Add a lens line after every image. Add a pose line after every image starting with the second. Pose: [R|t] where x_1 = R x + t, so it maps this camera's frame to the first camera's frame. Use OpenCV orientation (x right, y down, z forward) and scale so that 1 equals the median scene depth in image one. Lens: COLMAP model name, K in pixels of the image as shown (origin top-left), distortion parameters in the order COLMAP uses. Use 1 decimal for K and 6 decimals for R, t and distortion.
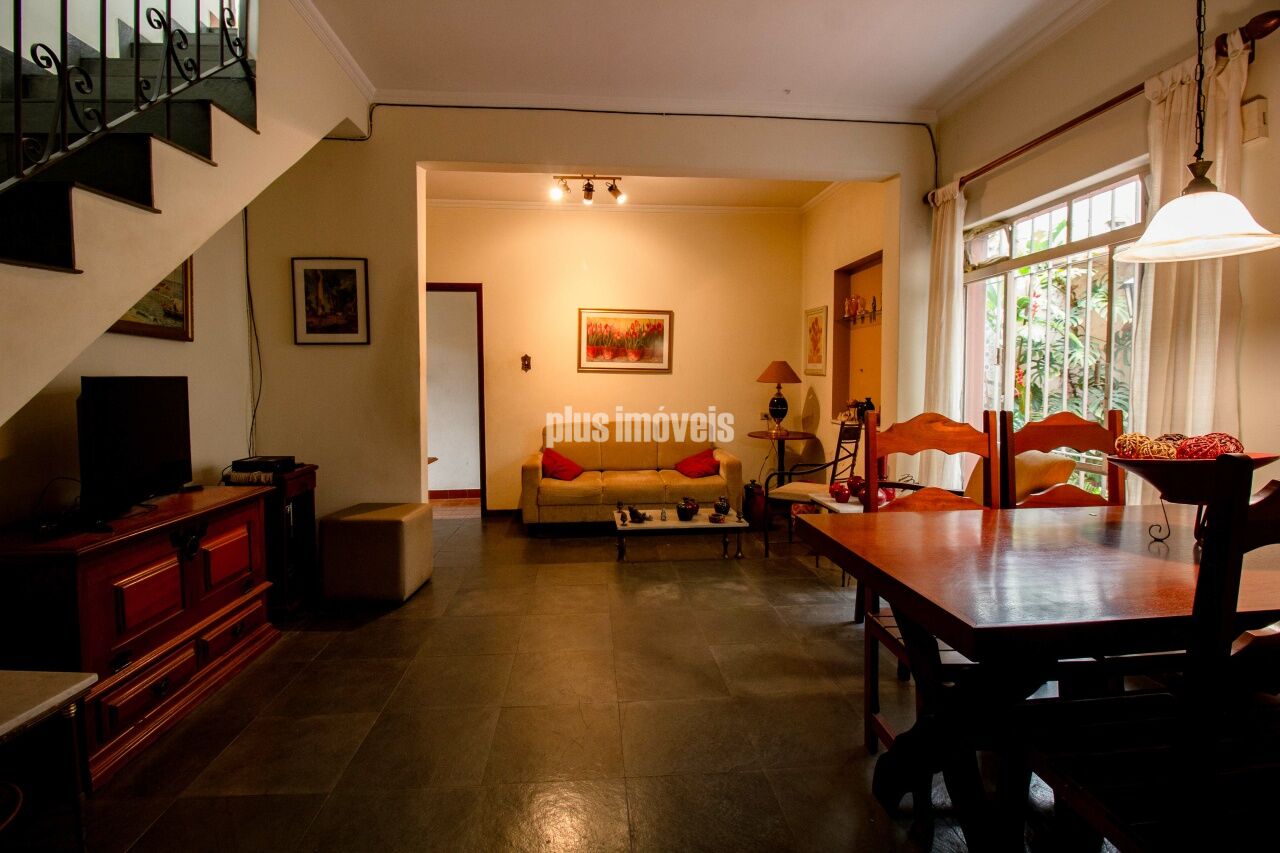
lens RADIAL K [[599.1, 0, 640.9], [0, 599.1, 398.8], [0, 0, 1]] dist [-0.000366, -0.010154]
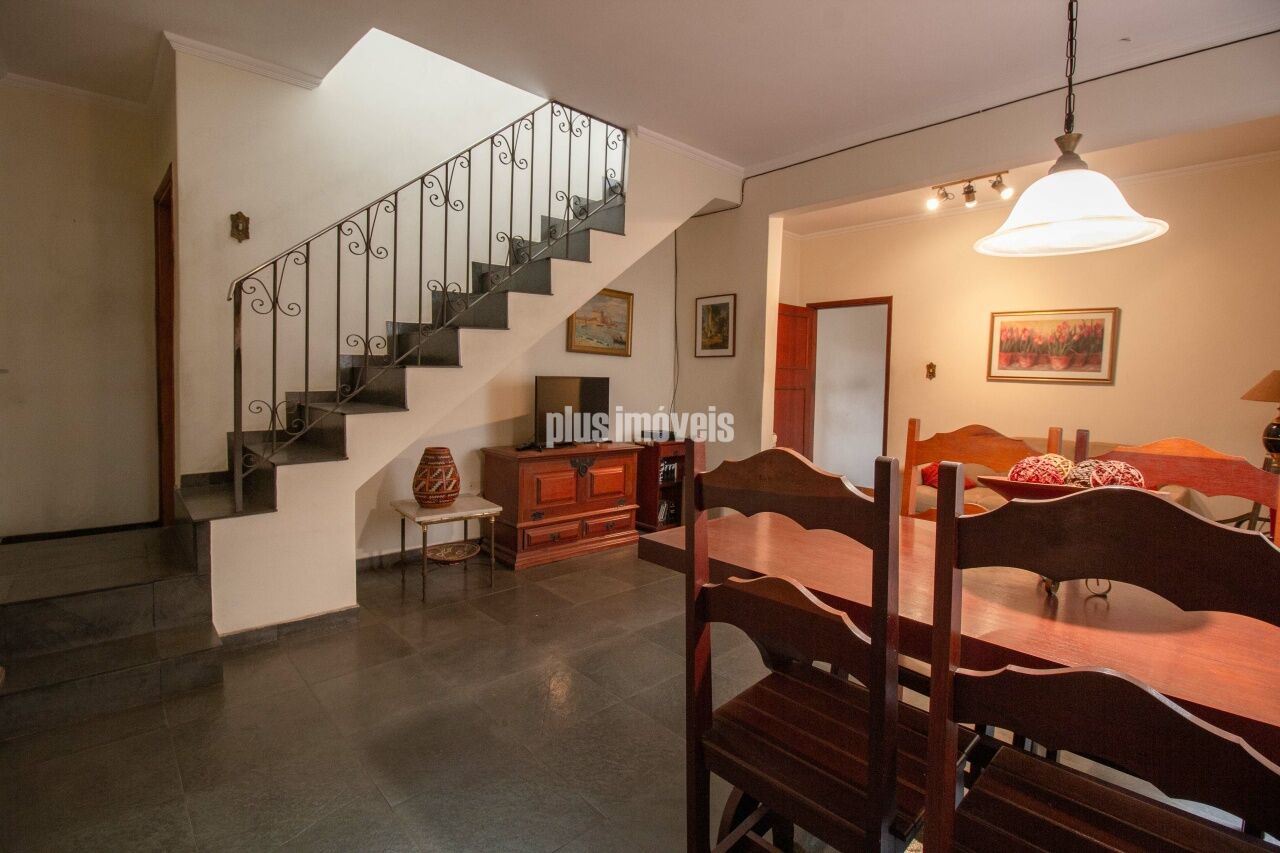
lens RADIAL K [[599.1, 0, 640.9], [0, 599.1, 398.8], [0, 0, 1]] dist [-0.000366, -0.010154]
pose [[0.611155, 0.040736, -0.790462, 0.475312], [-0.050783, 0.998635, 0.012201, -0.000957], [0.789880, 0.032685, 0.612390, 0.002391]]
